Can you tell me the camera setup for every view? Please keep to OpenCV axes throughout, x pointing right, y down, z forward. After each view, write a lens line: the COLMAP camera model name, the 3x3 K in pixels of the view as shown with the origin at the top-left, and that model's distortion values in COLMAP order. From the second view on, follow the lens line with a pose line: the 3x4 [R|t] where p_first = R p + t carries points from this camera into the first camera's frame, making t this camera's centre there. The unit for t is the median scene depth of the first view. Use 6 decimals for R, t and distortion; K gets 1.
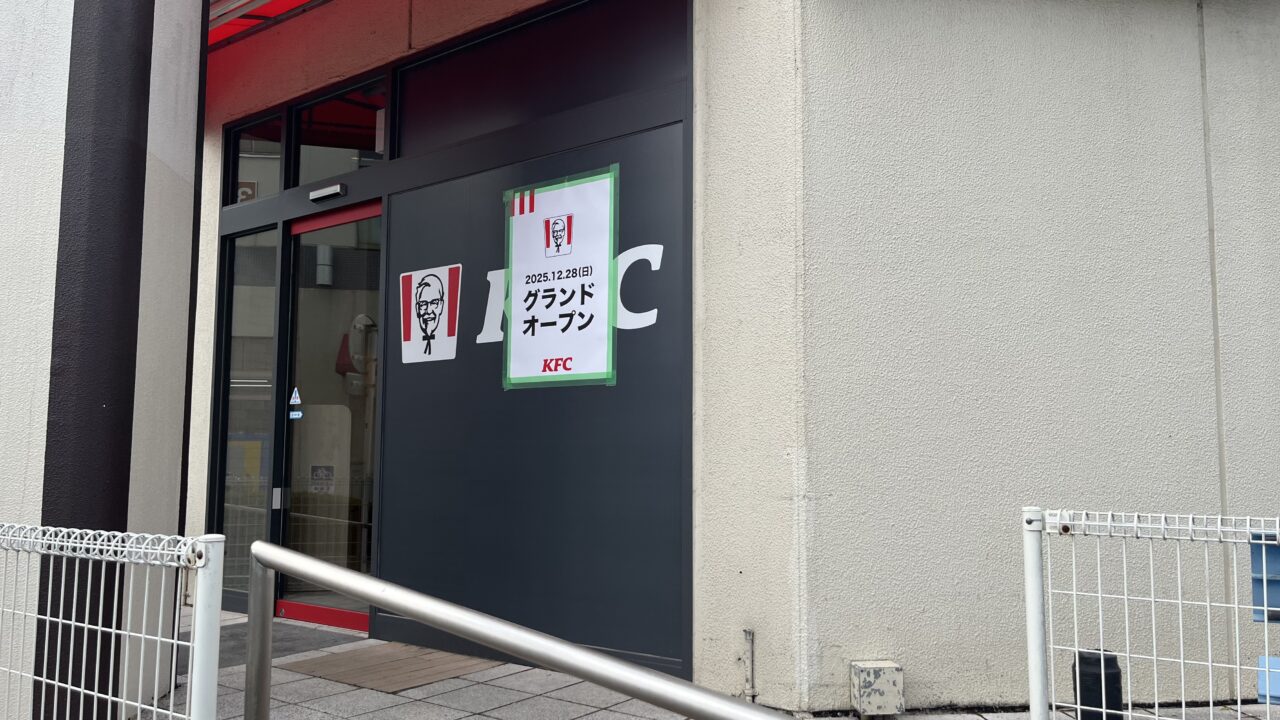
lens RADIAL K [[969.4, 0, 640.0], [0, 969.4, 360.0], [0, 0, 1]] dist [0.100401, -0.212677]
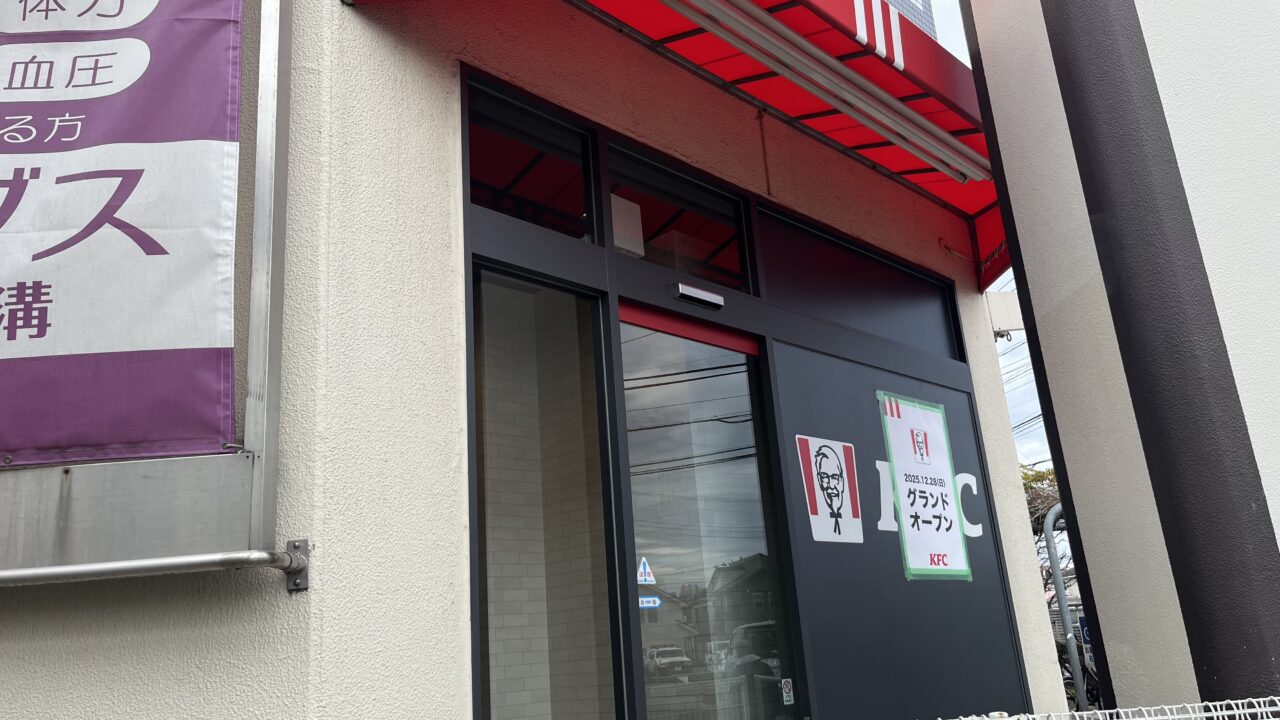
lens RADIAL K [[969.4, 0, 640.0], [0, 969.4, 360.0], [0, 0, 1]] dist [0.100401, -0.212677]
pose [[0.123442, 0.273411, 0.953944, -1.211289], [-0.022592, 0.961821, -0.272745, 0.094657], [-0.992095, 0.012117, 0.124906, 1.130969]]
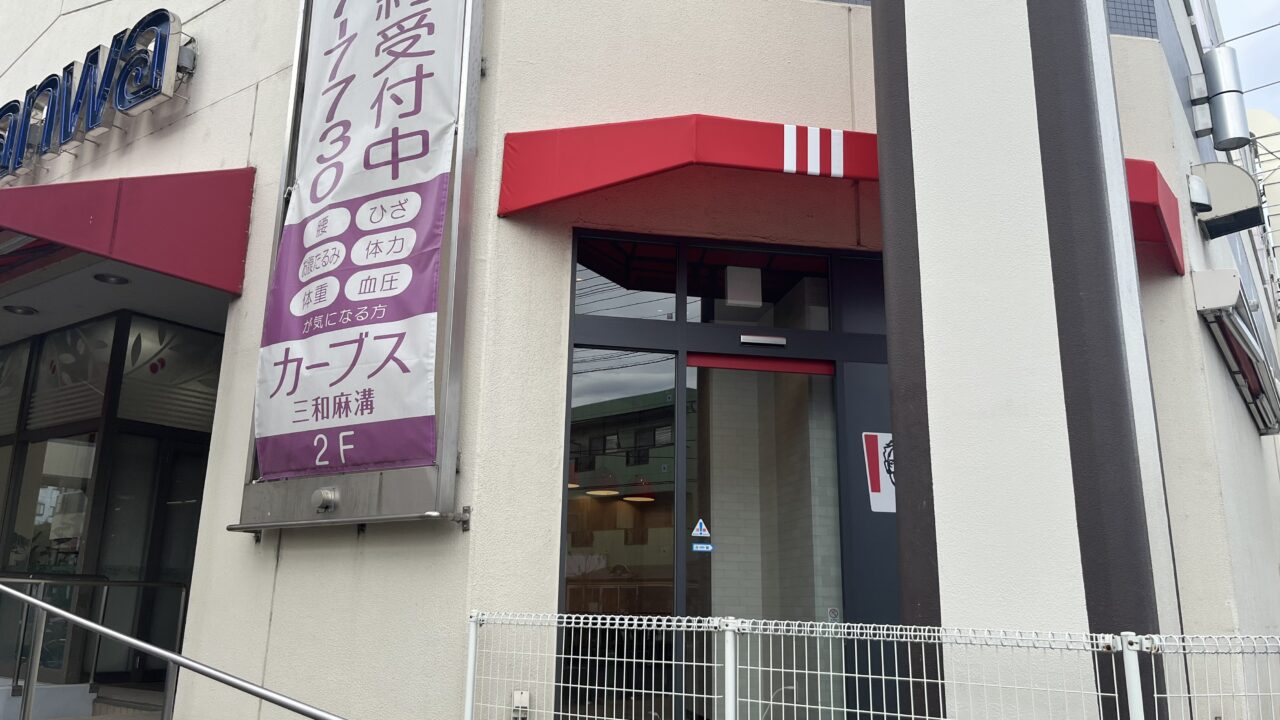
lens RADIAL K [[969.4, 0, 640.0], [0, 969.4, 360.0], [0, 0, 1]] dist [0.100401, -0.212677]
pose [[0.688961, 0.189374, 0.699622, -1.374638], [-0.088876, 0.980052, -0.177760, 0.061935], [-0.719329, 0.060290, 0.692048, 0.424871]]
